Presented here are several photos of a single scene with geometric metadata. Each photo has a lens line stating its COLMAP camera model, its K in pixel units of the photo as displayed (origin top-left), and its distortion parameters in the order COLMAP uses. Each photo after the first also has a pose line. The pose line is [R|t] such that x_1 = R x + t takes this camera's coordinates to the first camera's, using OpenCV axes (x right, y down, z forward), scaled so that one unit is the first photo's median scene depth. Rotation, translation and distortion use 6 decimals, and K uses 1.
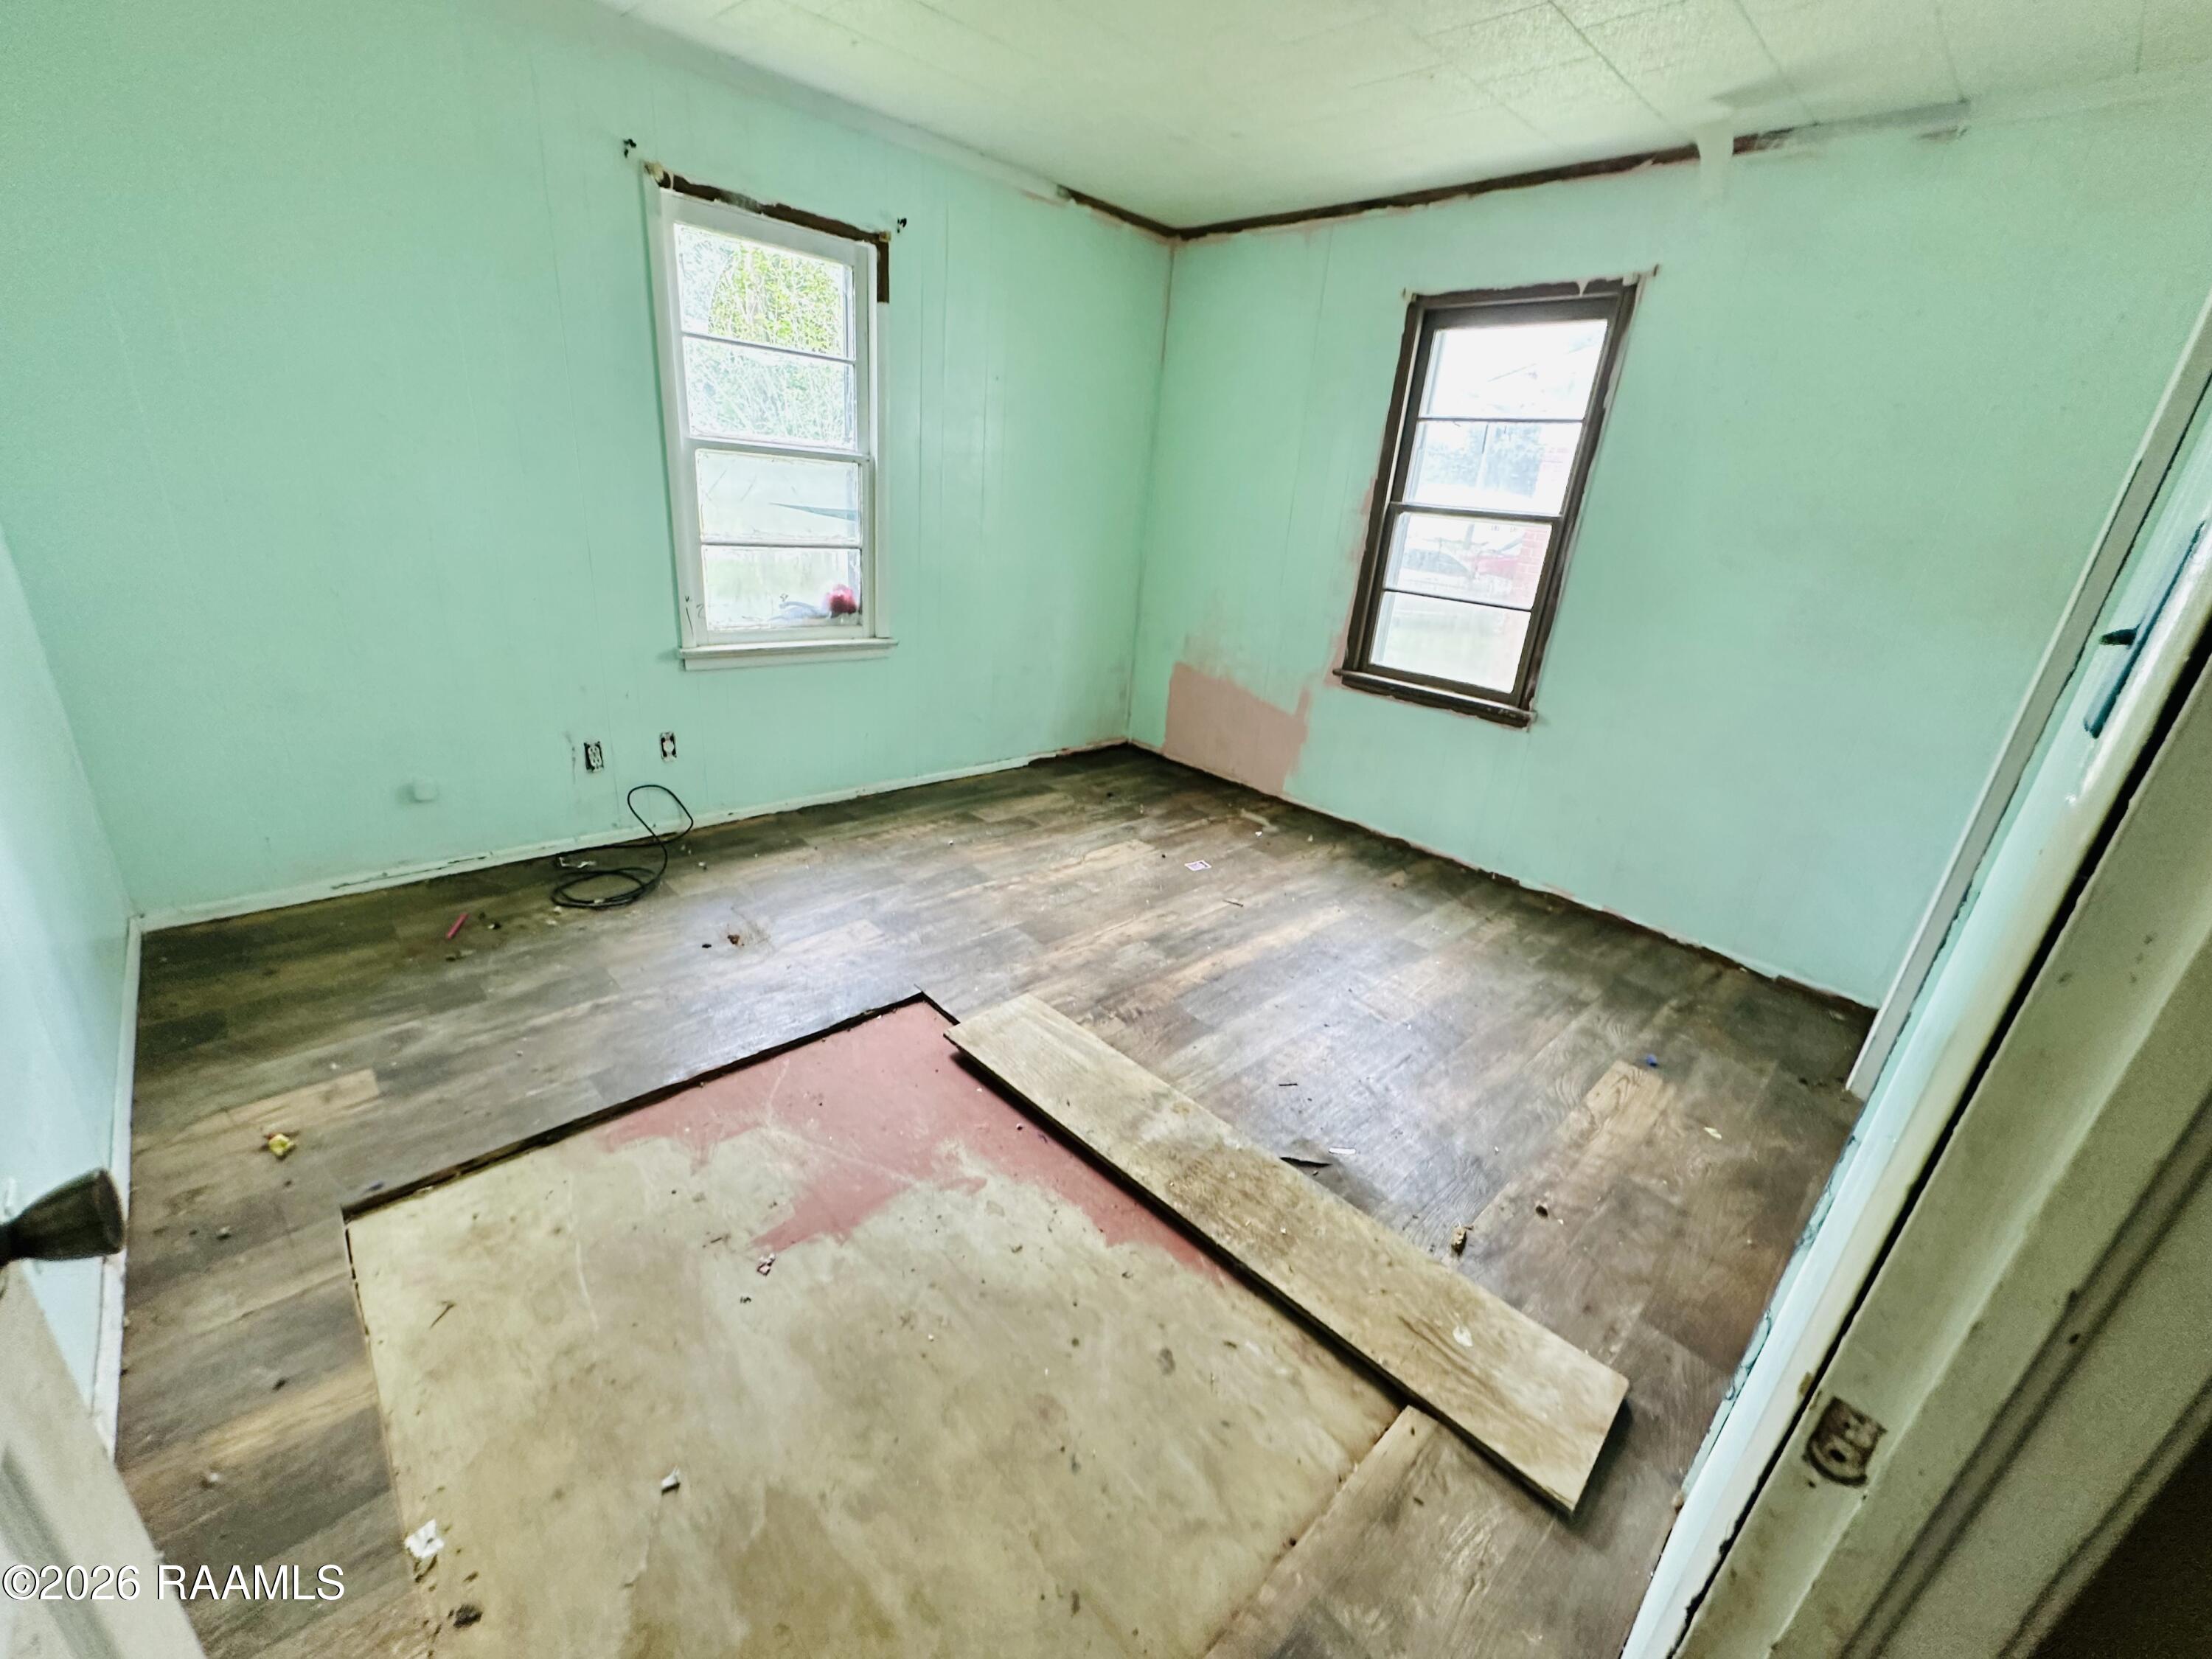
lens RADIAL K [[886.8, 0, 1101.4], [0, 886.8, 825.2], [0, 0, 1]] dist [0.002617, 0.000107]
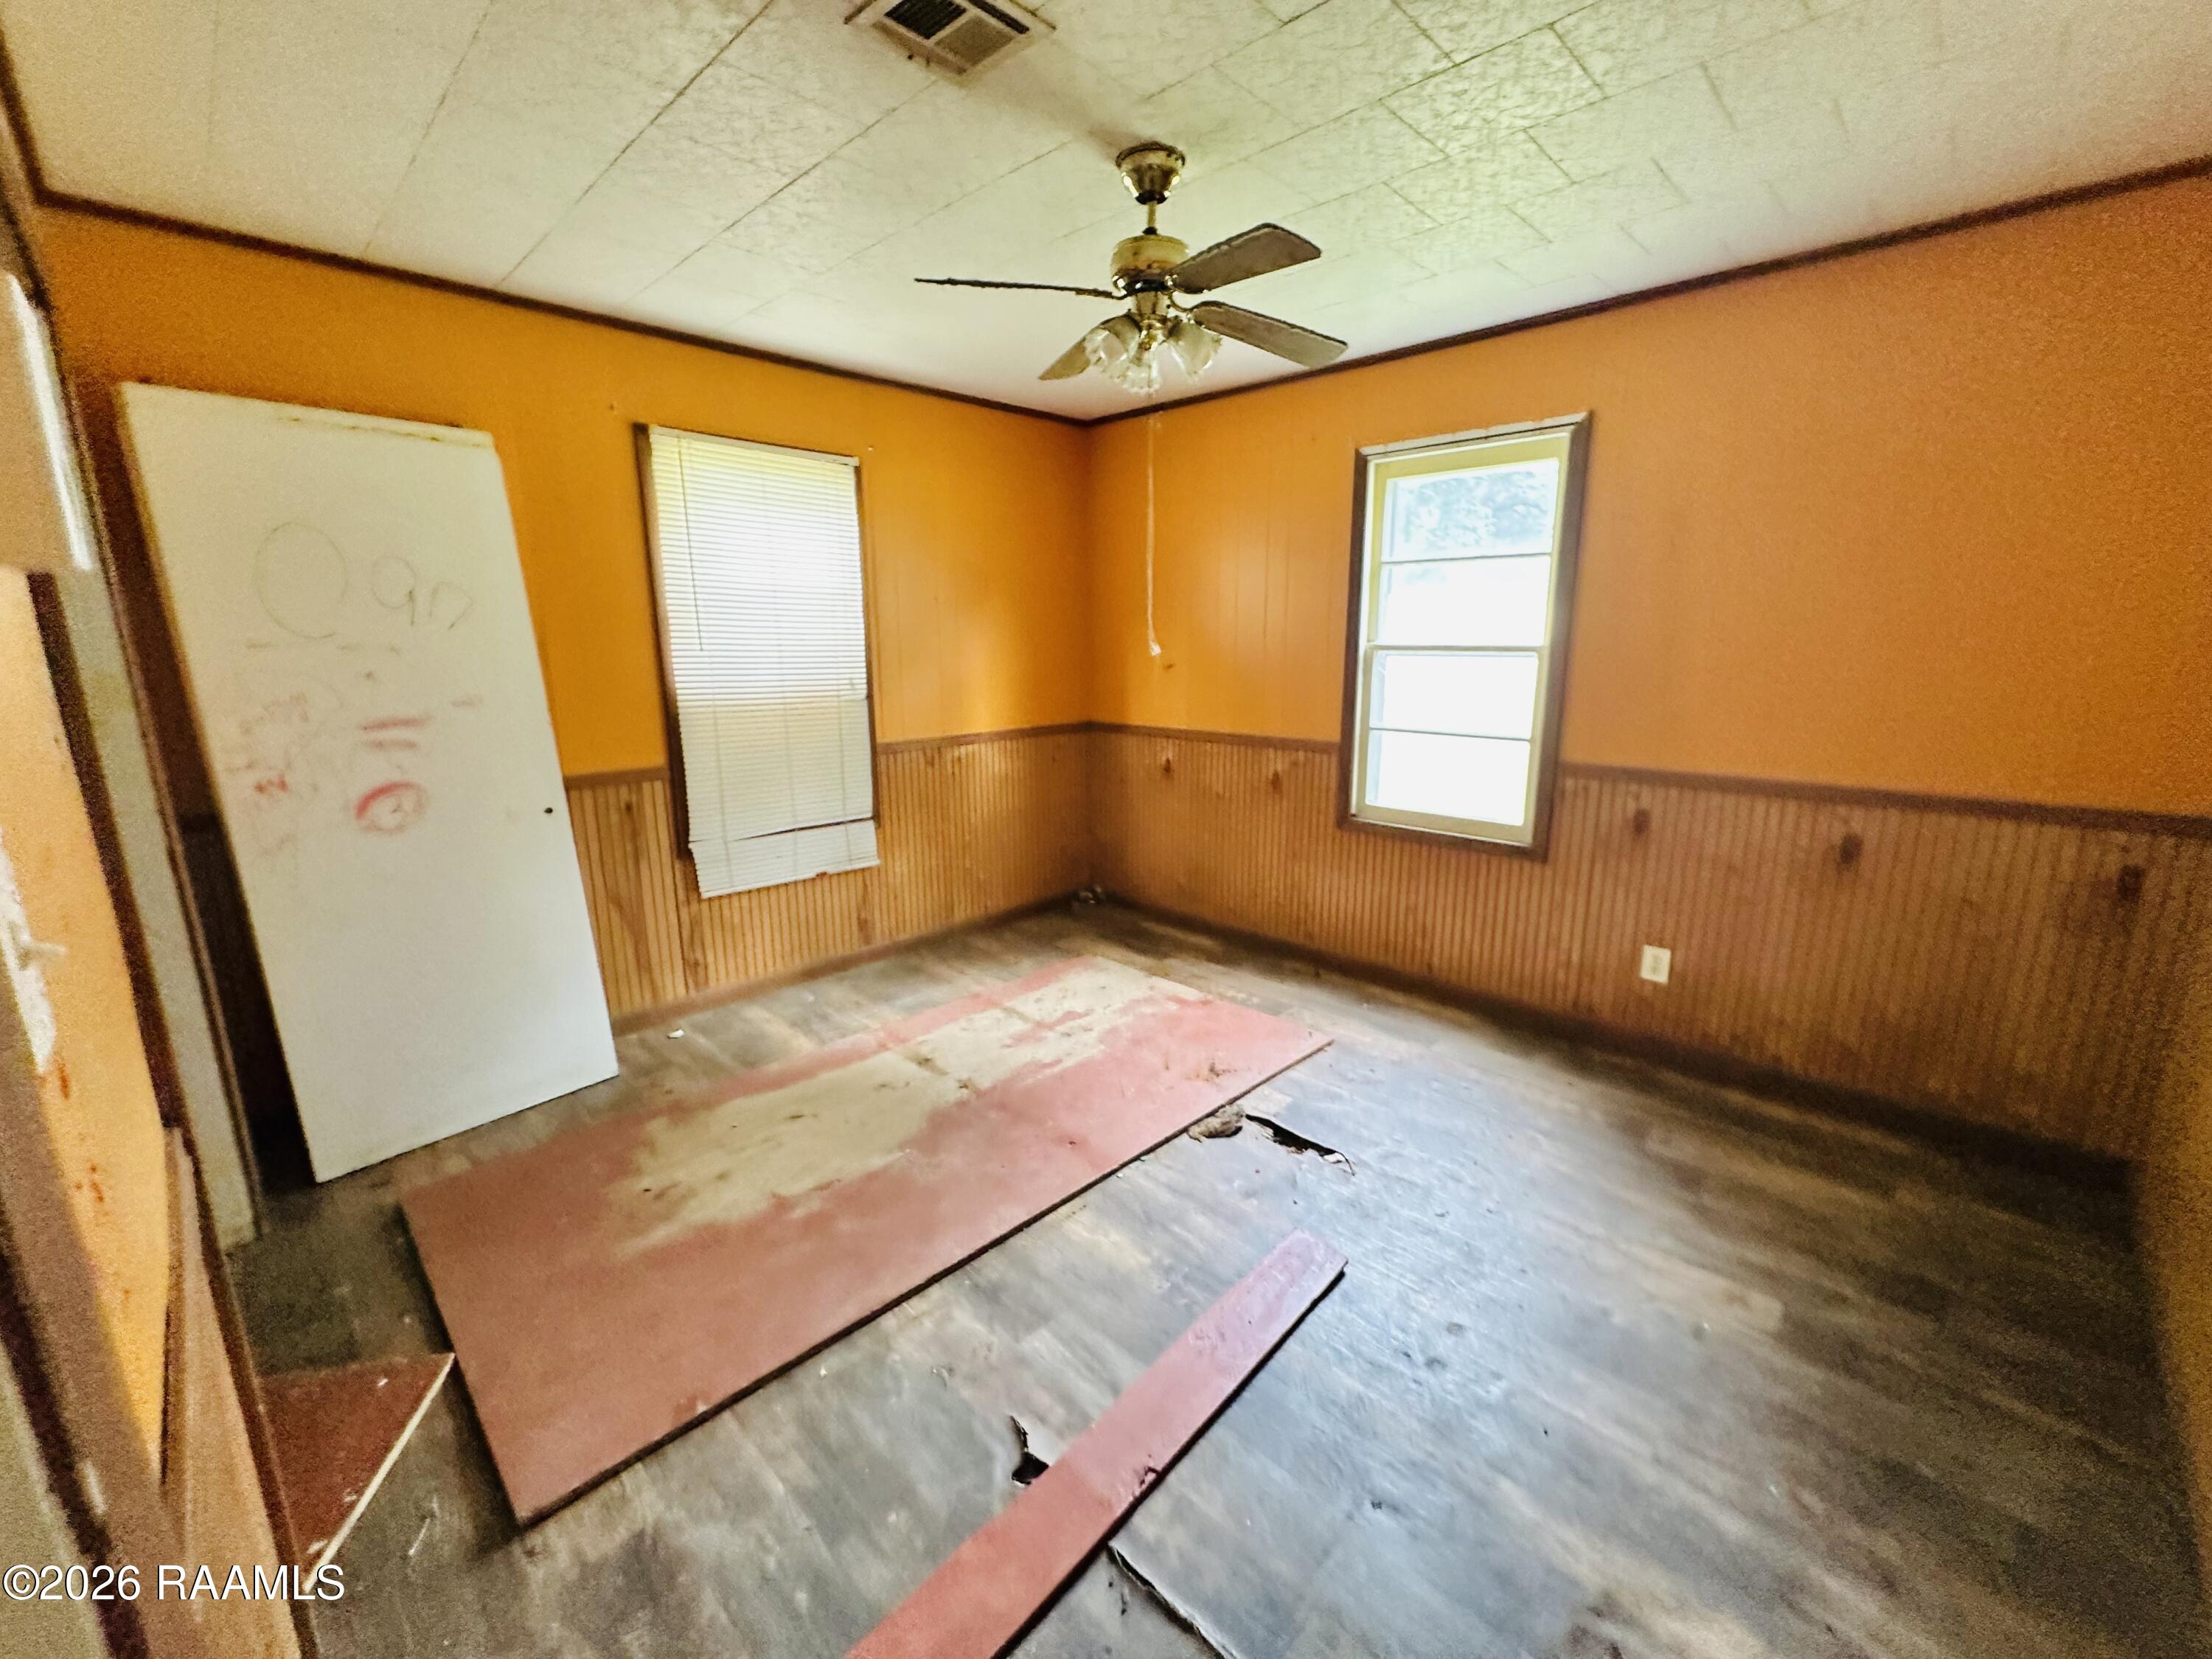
lens RADIAL K [[886.8, 0, 1101.0], [0, 886.8, 829.5], [0, 0, 1]] dist [0.002617, 0.000107]
pose [[0.021344, 0.115669, -0.993058, 0.496759], [-0.369321, 0.923940, 0.099680, -0.138898], [0.929057, 0.364630, 0.062440, 0.486642]]
